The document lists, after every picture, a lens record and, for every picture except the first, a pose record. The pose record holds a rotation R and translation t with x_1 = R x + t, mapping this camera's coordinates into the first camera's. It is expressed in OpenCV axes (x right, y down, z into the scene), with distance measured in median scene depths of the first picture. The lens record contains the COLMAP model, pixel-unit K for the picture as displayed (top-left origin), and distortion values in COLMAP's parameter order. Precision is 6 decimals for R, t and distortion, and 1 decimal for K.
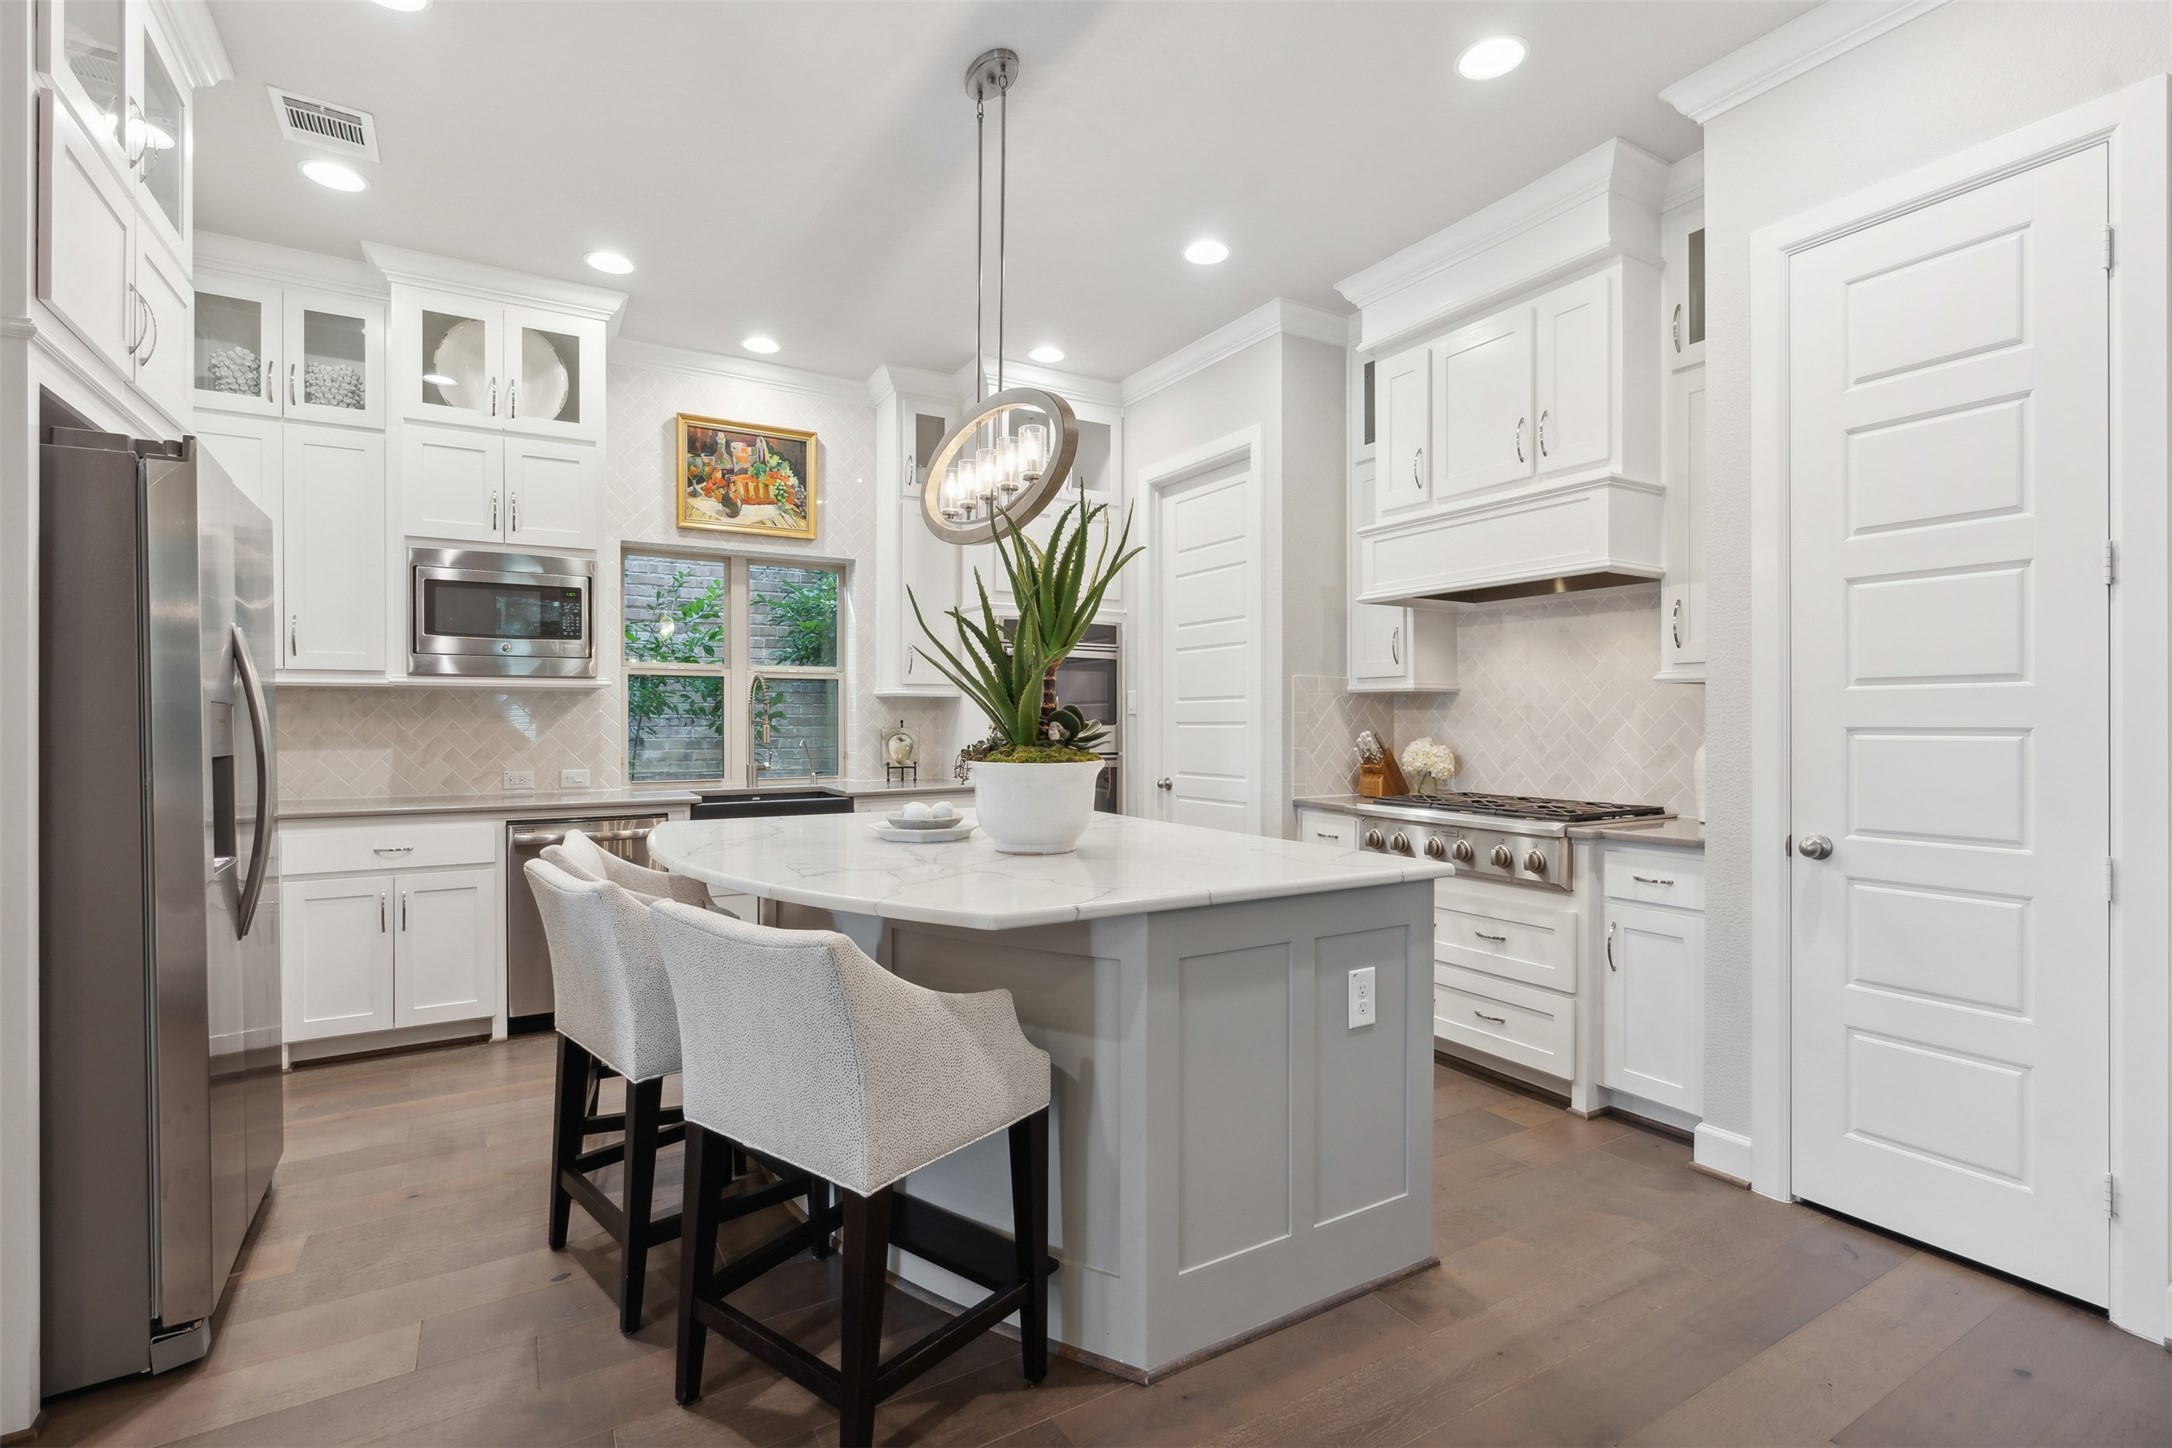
lens RADIAL K [[1015.1, 0, 1095.6], [0, 1015.1, 724.7], [0, 0, 1]] dist [0.001945, 0.000370]
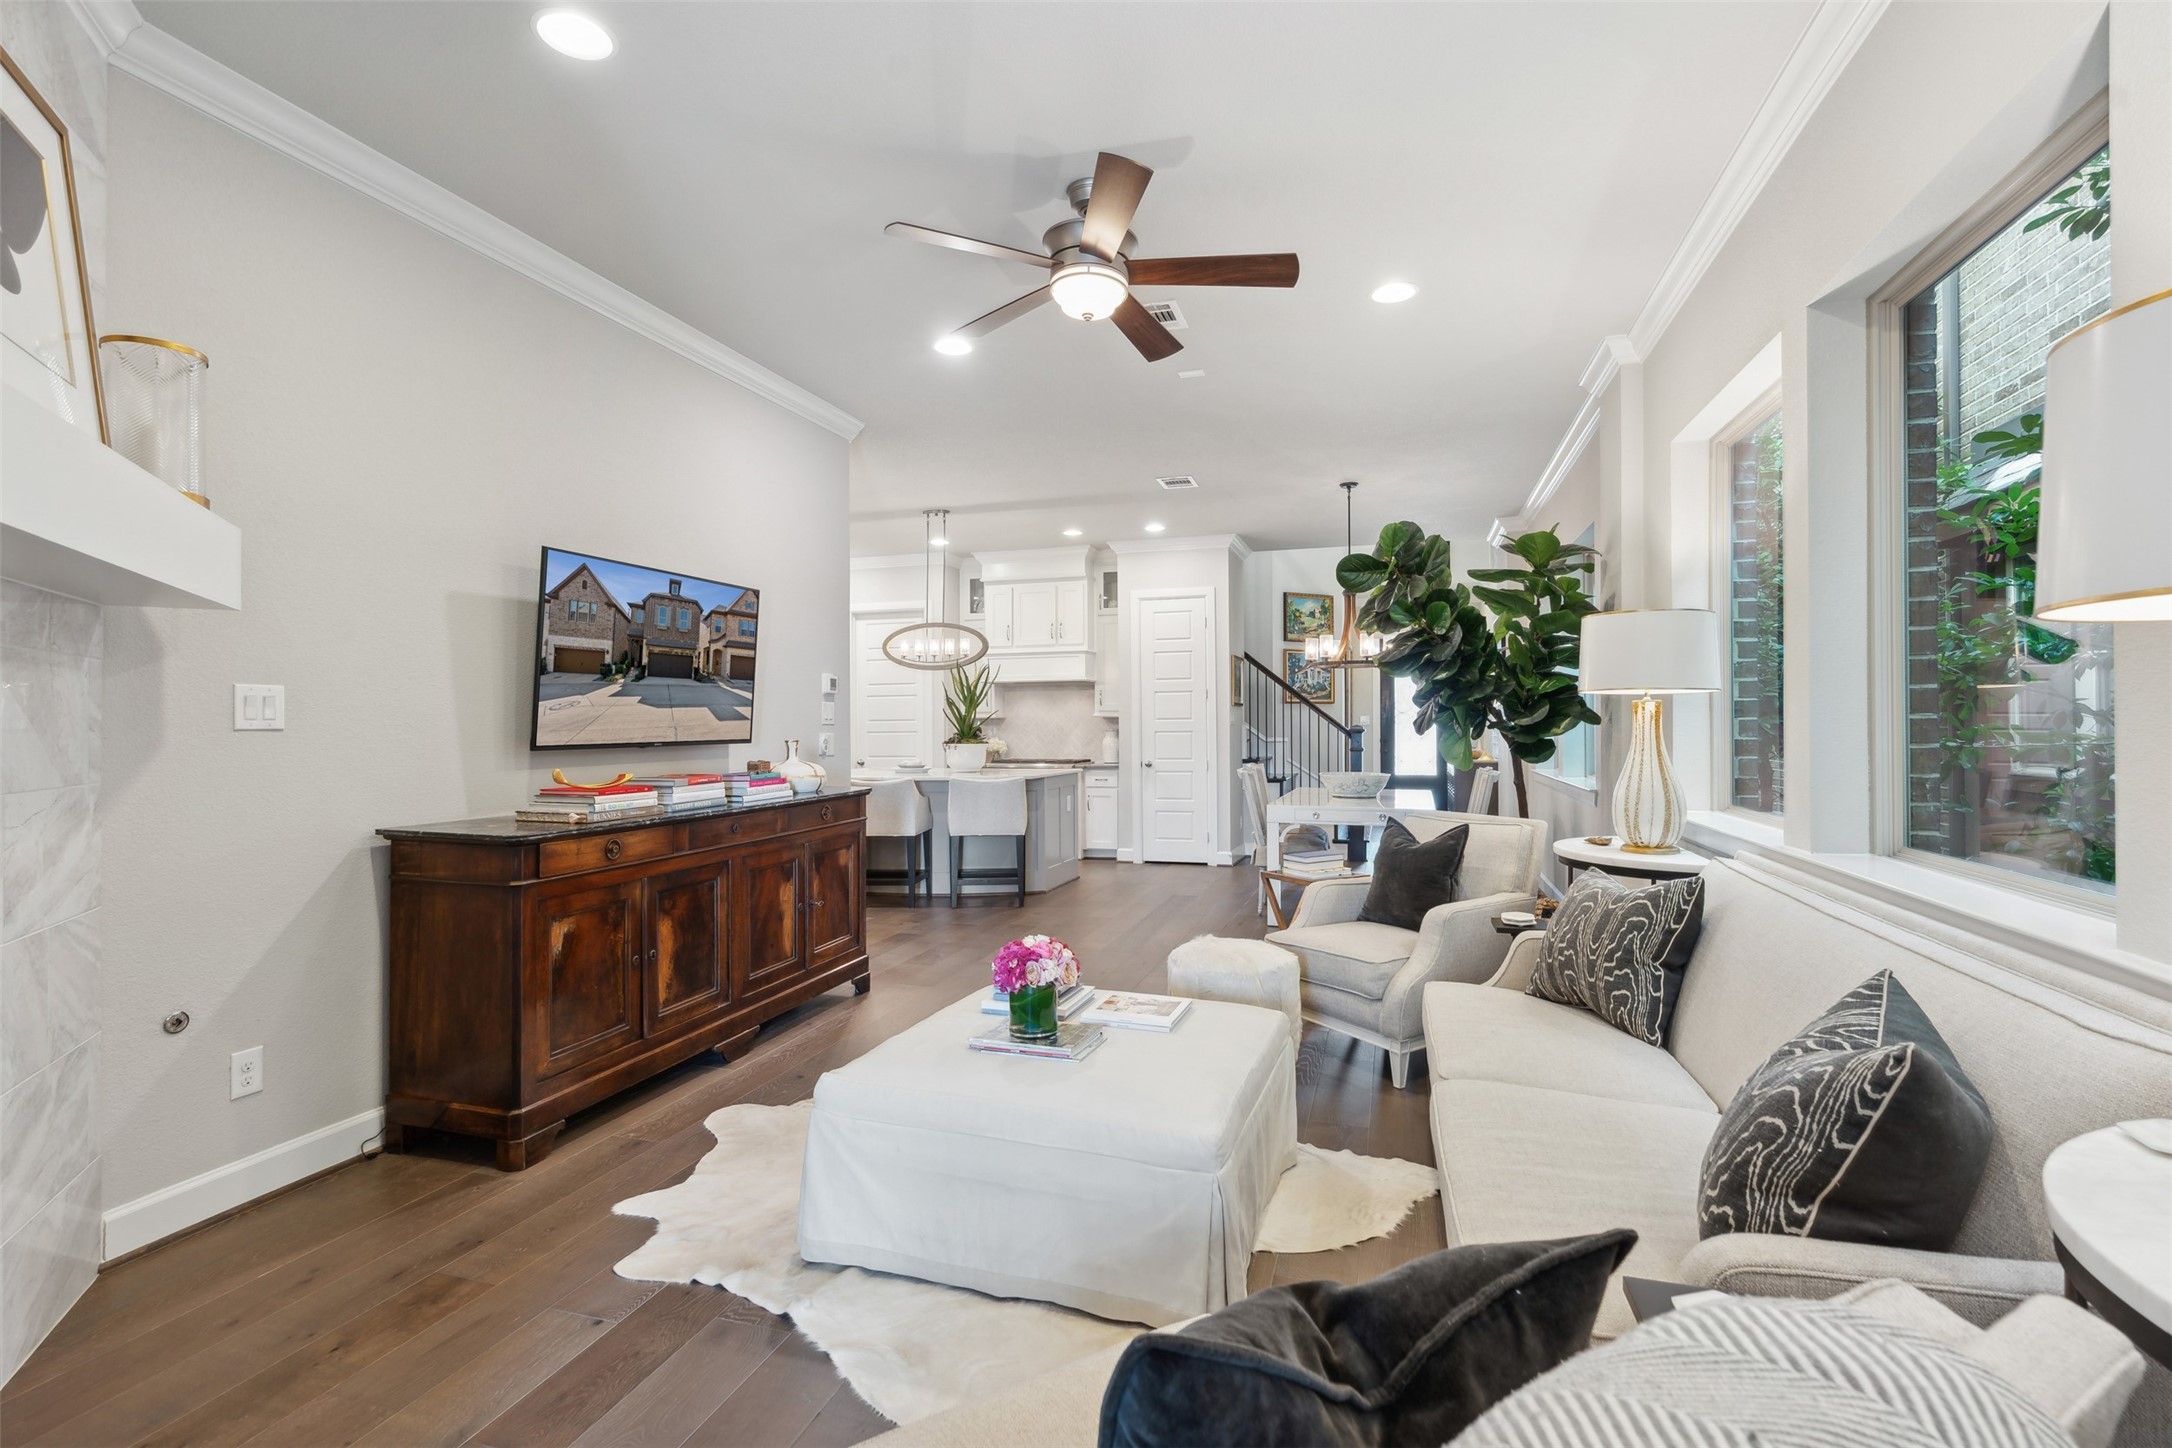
lens RADIAL K [[1015.1, 0, 1077.5], [0, 1015.1, 723.4], [0, 0, 1]] dist [0.001945, 0.000370]
pose [[0.734622, -0.000406, 0.678477, -1.152969], [0.006727, 0.999955, -0.006685, -0.002498], [-0.678444, 0.009475, 0.734591, -0.894091]]
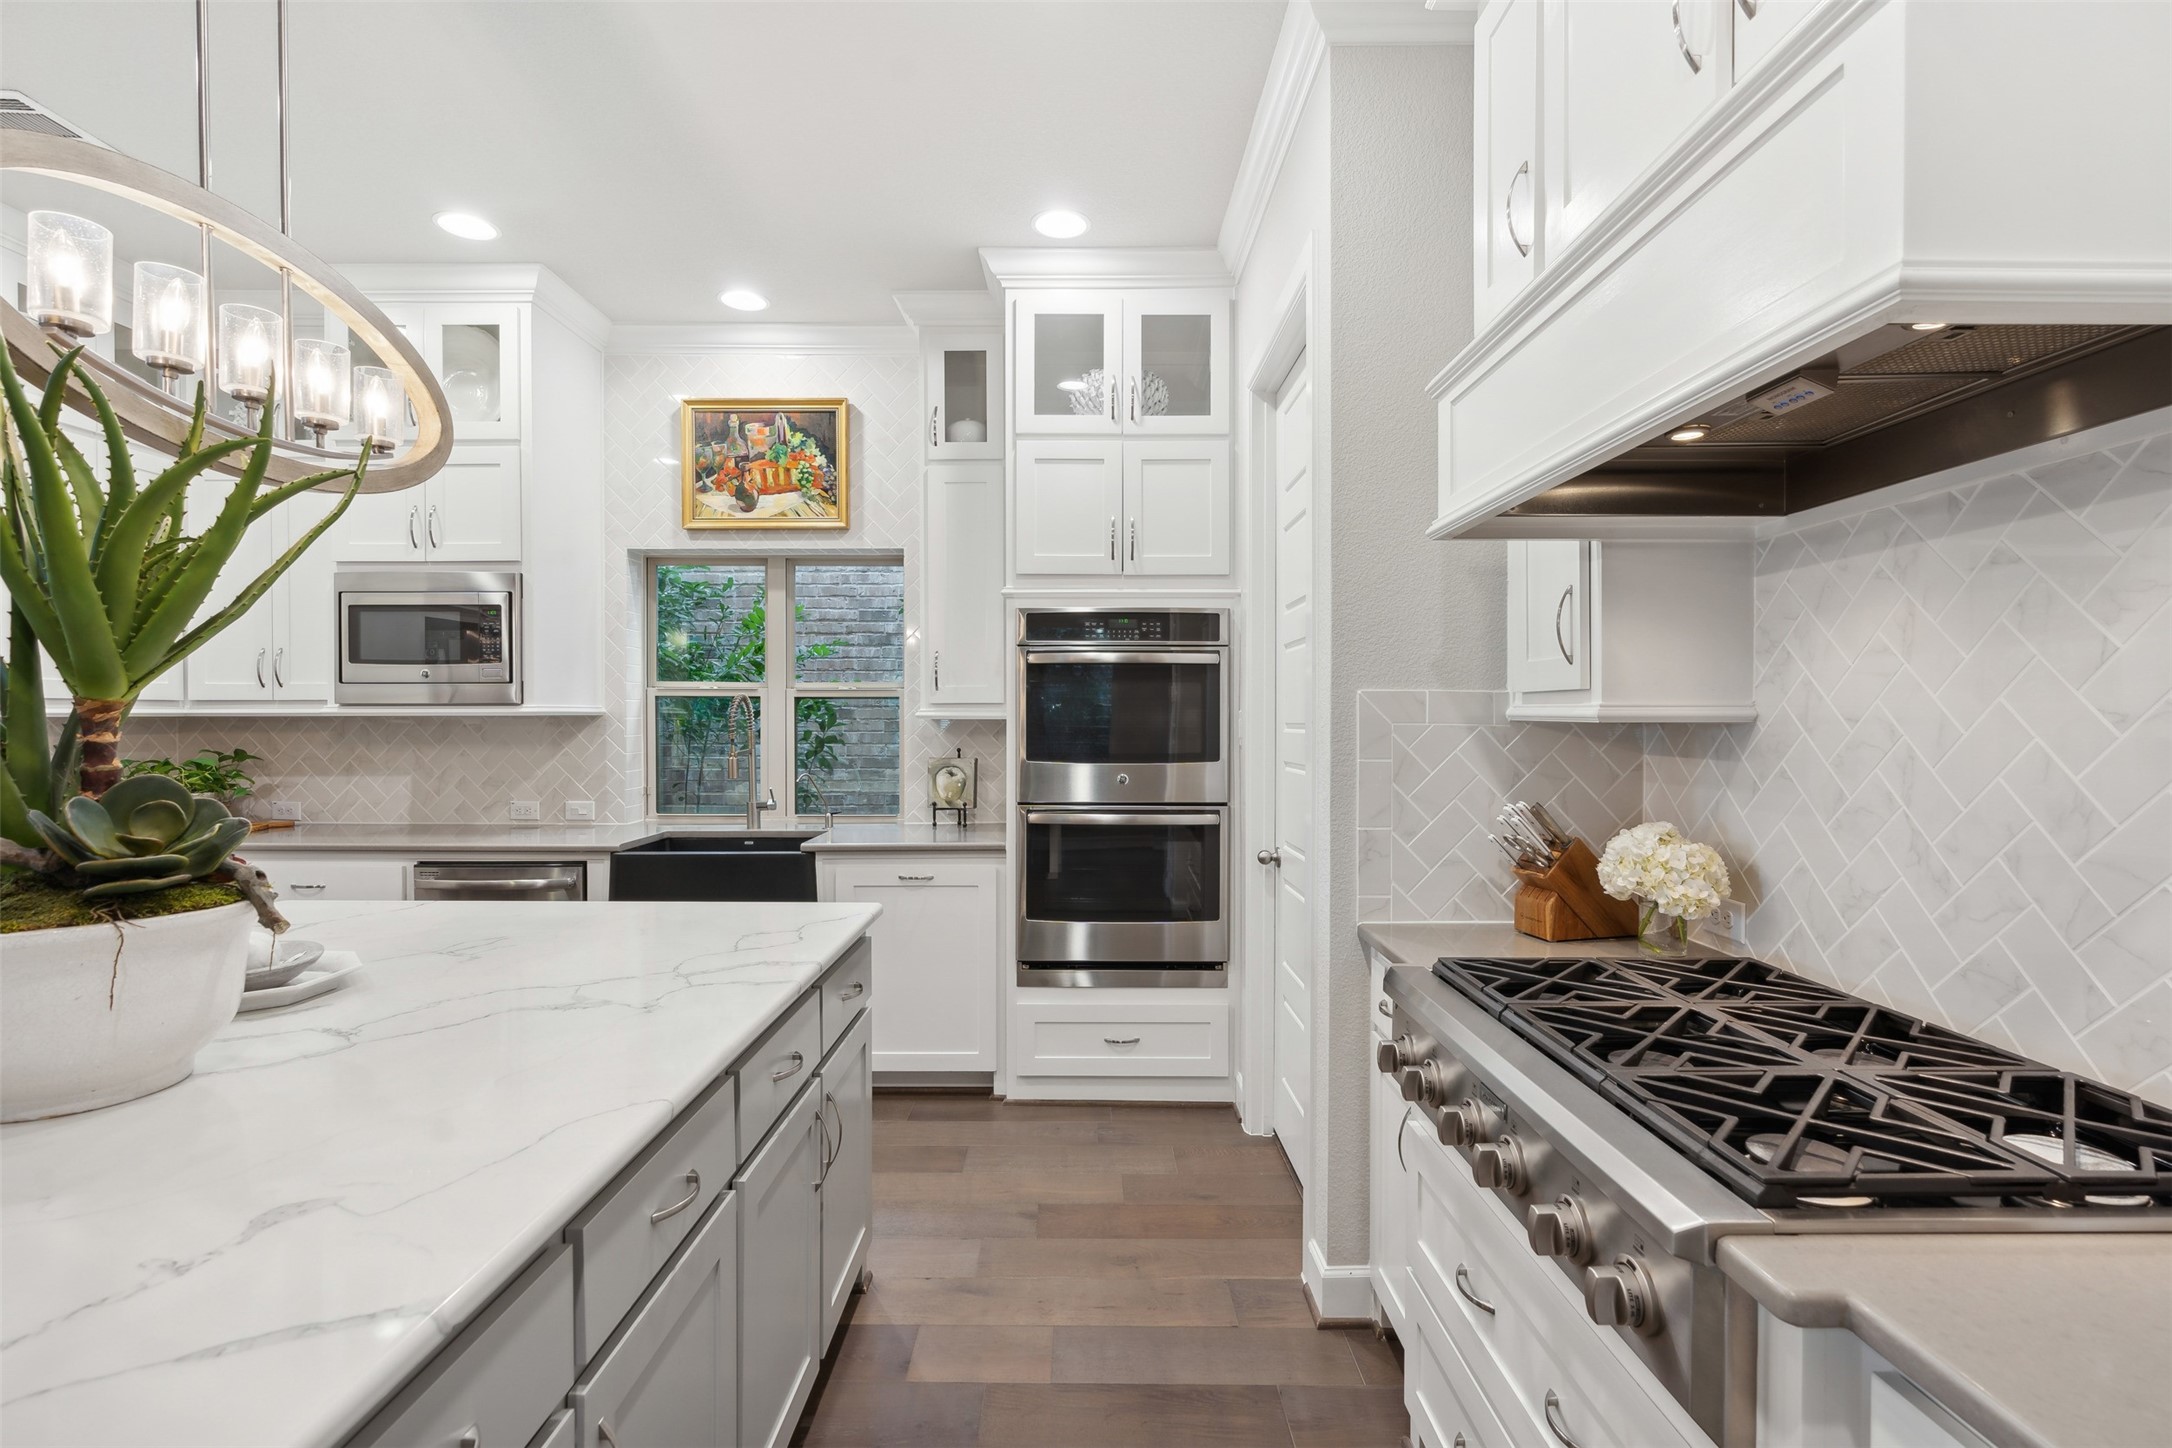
lens RADIAL K [[961.5, 0, 1075.7], [0, 961.5, 722.9], [0, 0, 1]] dist [-0.004694, -0.000108]
pose [[0.844697, 0.006491, -0.535205, 0.318127], [-0.005360, 0.999979, 0.003668, -0.030790], [0.535217, -0.000230, 0.844714, 0.471857]]
